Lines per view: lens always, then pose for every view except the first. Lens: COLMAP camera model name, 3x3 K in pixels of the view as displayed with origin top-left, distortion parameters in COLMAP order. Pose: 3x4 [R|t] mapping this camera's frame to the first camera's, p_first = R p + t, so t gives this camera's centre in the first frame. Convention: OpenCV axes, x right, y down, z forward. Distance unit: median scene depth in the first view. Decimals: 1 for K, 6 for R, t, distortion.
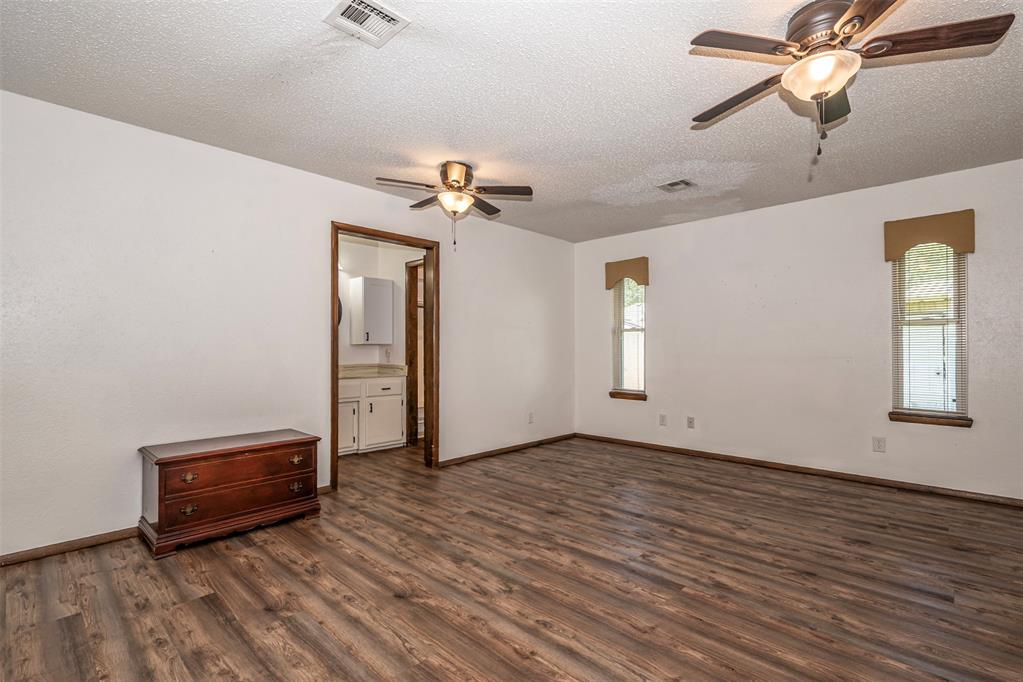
lens RADIAL K [[481.2, 0, 513.7], [0, 481.2, 343.5], [0, 0, 1]] dist [0.000802, 0.000817]
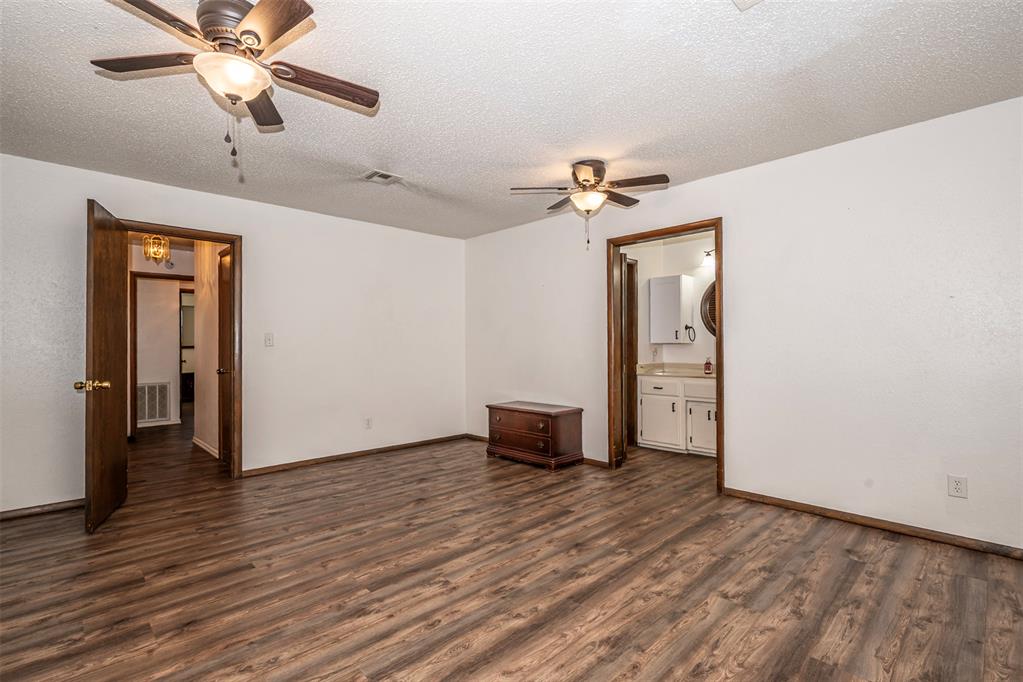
lens RADIAL K [[481.2, 0, 513.2], [0, 481.2, 342.5], [0, 0, 1]] dist [0.000802, 0.000817]
pose [[-0.043524, -0.004291, -0.999043, 1.052569], [0.009731, 0.999942, -0.004719, 0.002378], [0.999005, -0.009927, -0.043480, 1.060190]]
